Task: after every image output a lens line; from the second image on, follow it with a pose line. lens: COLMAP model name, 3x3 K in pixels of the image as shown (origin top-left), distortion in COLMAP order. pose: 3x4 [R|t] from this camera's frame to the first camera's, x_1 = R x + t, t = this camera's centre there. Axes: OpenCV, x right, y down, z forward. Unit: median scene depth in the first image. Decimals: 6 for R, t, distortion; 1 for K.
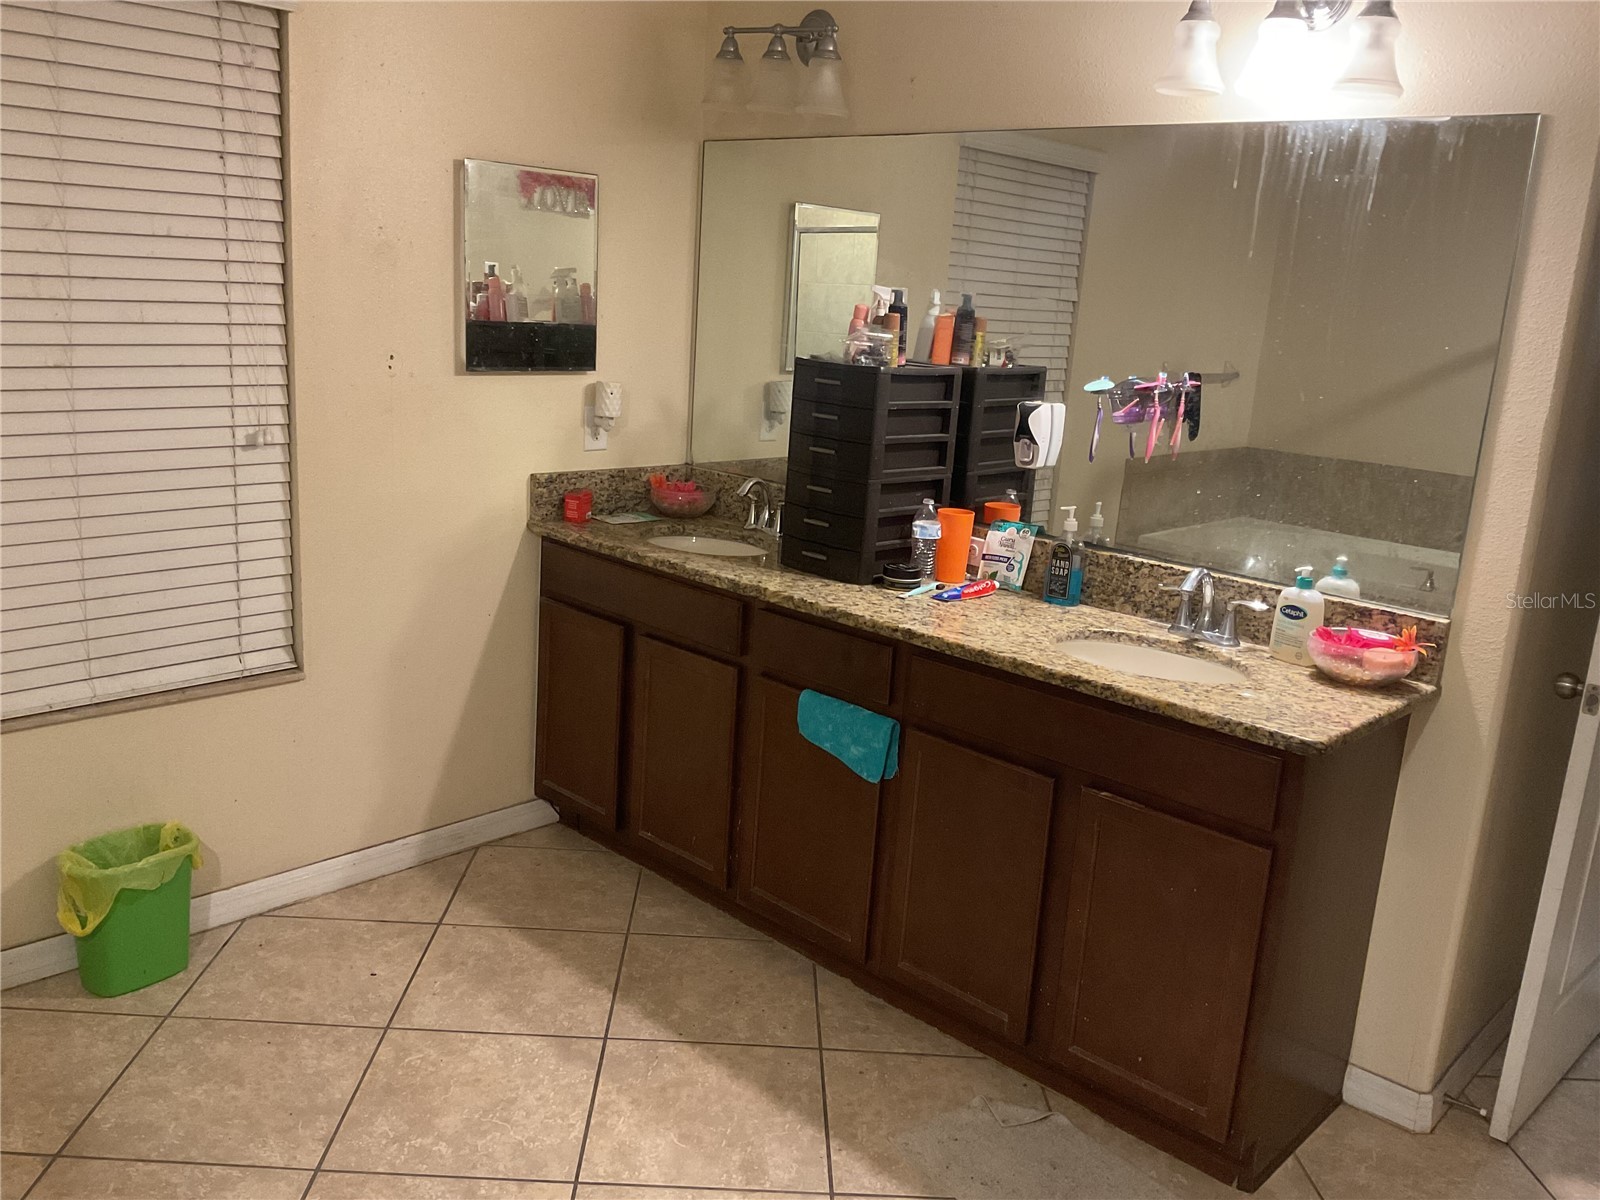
lens RADIAL K [[1327.2, 0, 798.3], [0, 1327.2, 597.5], [0, 0, 1]] dist [0.014780, -0.029158]
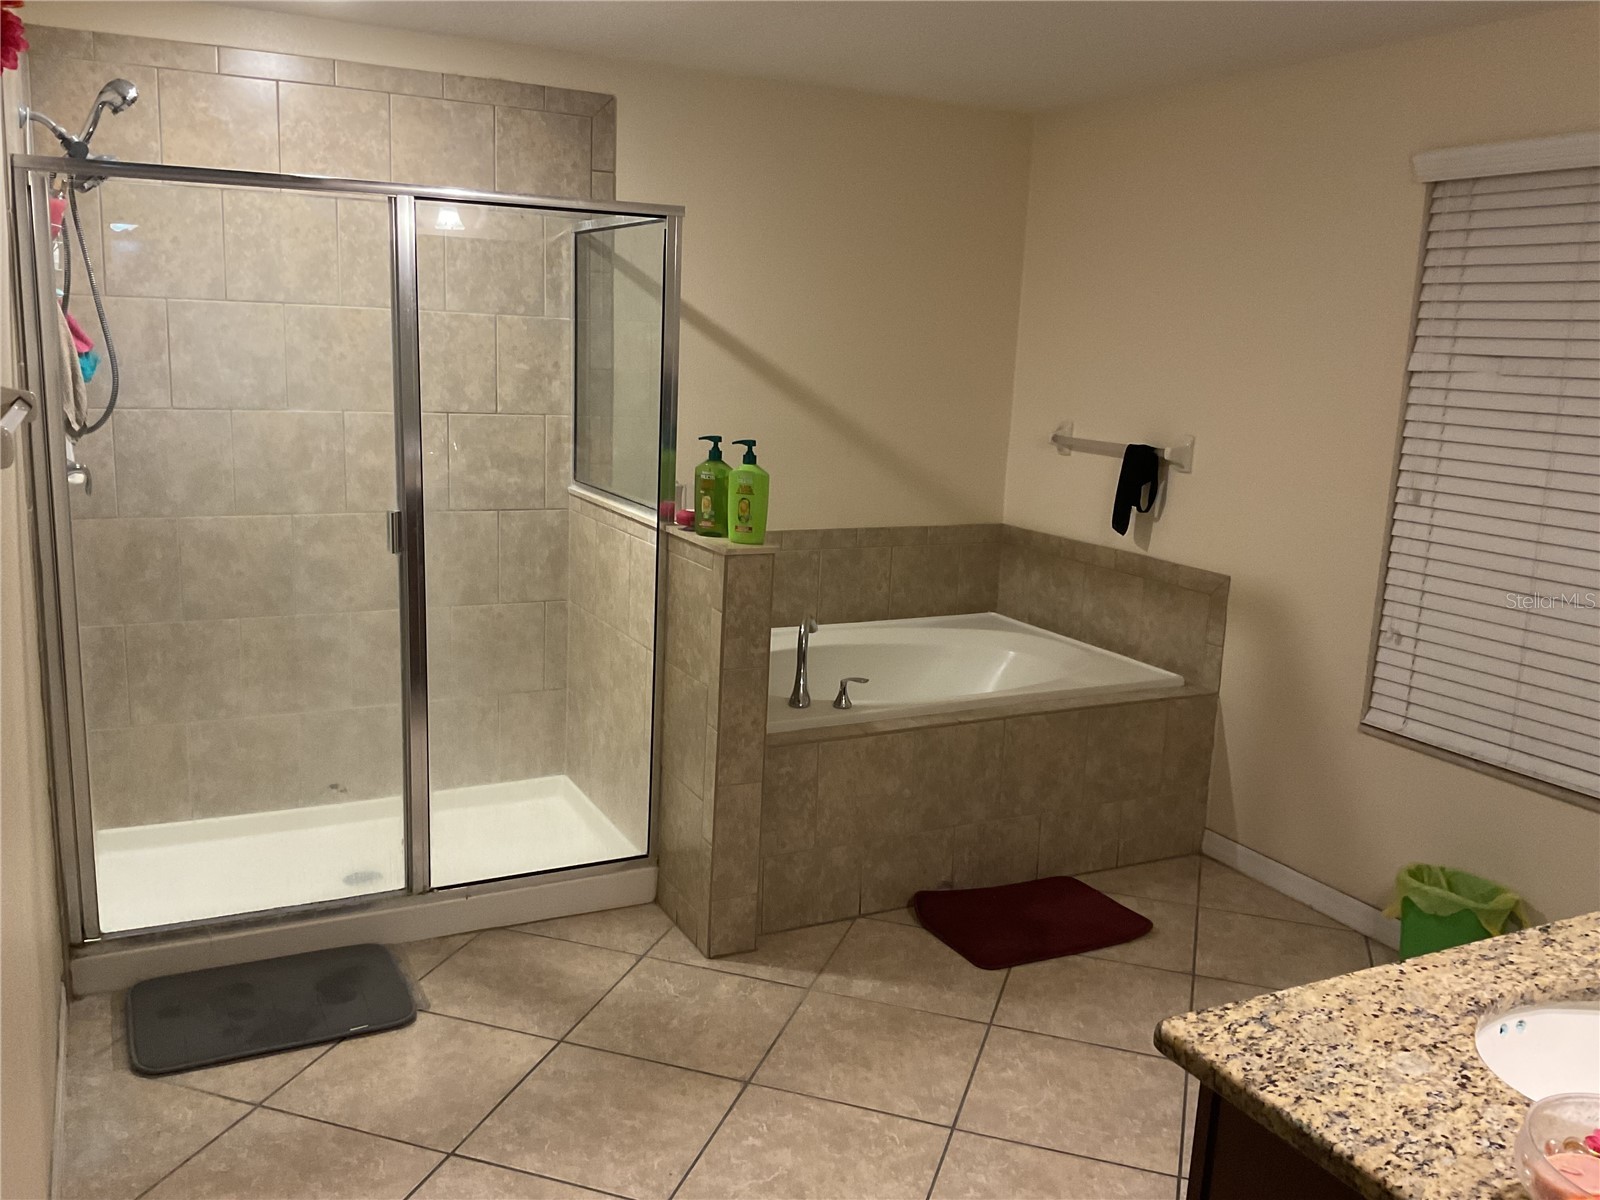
lens RADIAL K [[1327.2, 0, 797.7], [0, 1327.2, 599.8], [0, 0, 1]] dist [0.014780, -0.029158]
pose [[-0.313640, 0.111525, -0.942970, 0.798060], [-0.281190, 0.937627, 0.204419, -0.131262], [0.906952, 0.329268, -0.262717, 0.719124]]
